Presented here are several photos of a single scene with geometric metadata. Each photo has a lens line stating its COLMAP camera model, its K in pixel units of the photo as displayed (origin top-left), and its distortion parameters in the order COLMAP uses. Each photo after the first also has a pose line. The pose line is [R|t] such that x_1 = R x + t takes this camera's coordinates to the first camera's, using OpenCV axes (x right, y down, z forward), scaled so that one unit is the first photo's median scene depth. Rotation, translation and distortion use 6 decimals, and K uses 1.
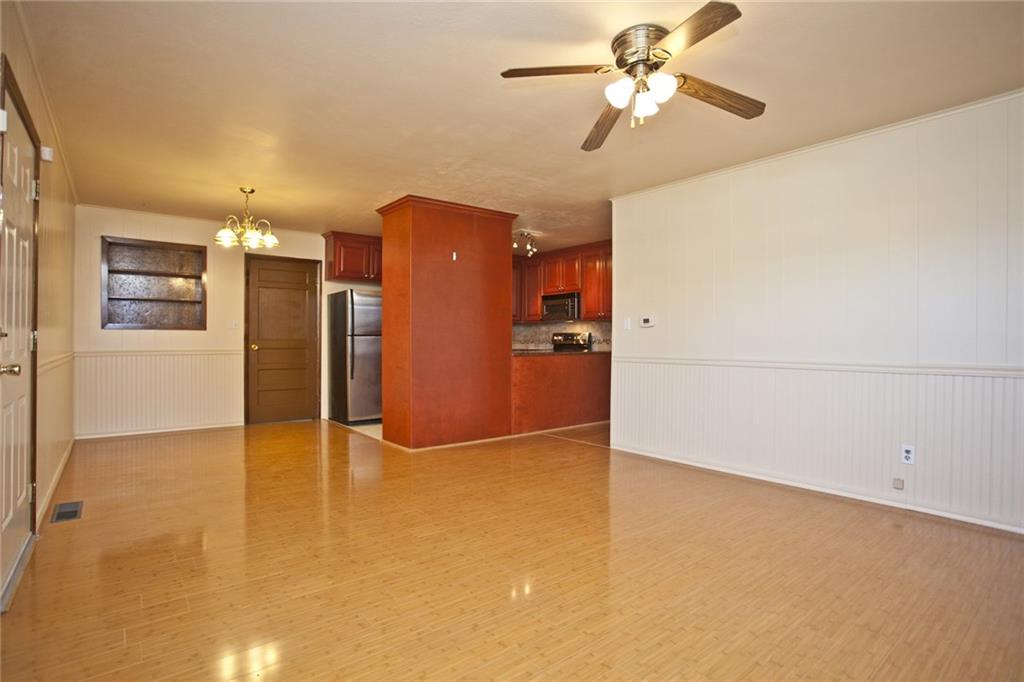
lens RADIAL K [[507.4, 0, 513.5], [0, 507.4, 341.1], [0, 0, 1]] dist [-0.069446, 0.028333]
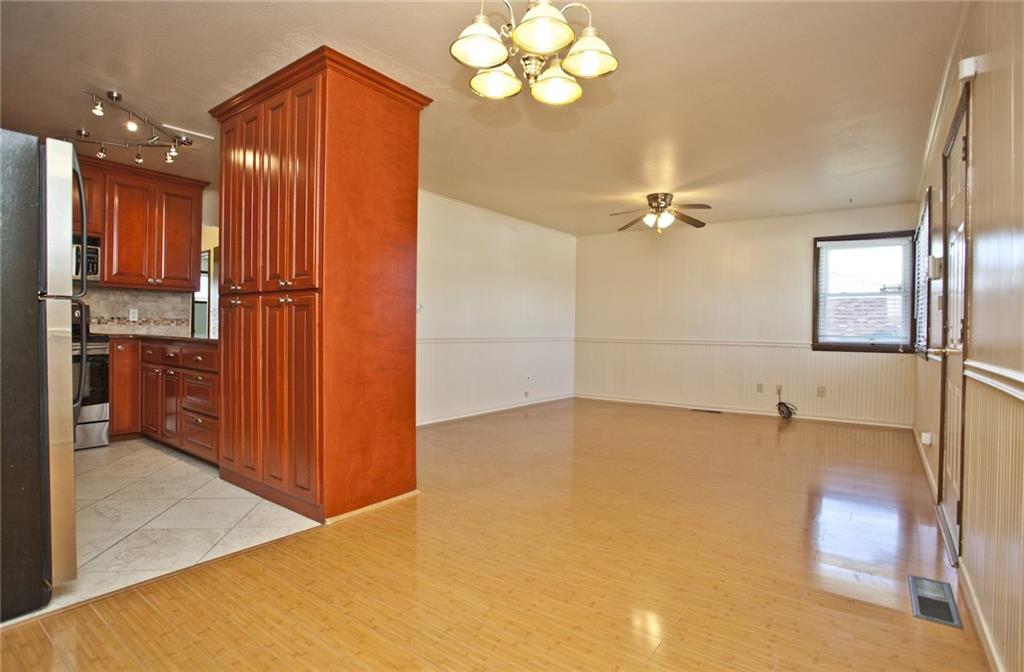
lens RADIAL K [[505.5, 0, 511.2], [0, 505.5, 332.9], [0, 0, 1]] dist [-0.062878, 0.026944]
pose [[-0.262228, -0.014528, 0.964896, -0.544938], [-0.016869, 0.999803, 0.010469, 0.002014], [-0.964858, -0.013531, -0.262422, 0.679267]]
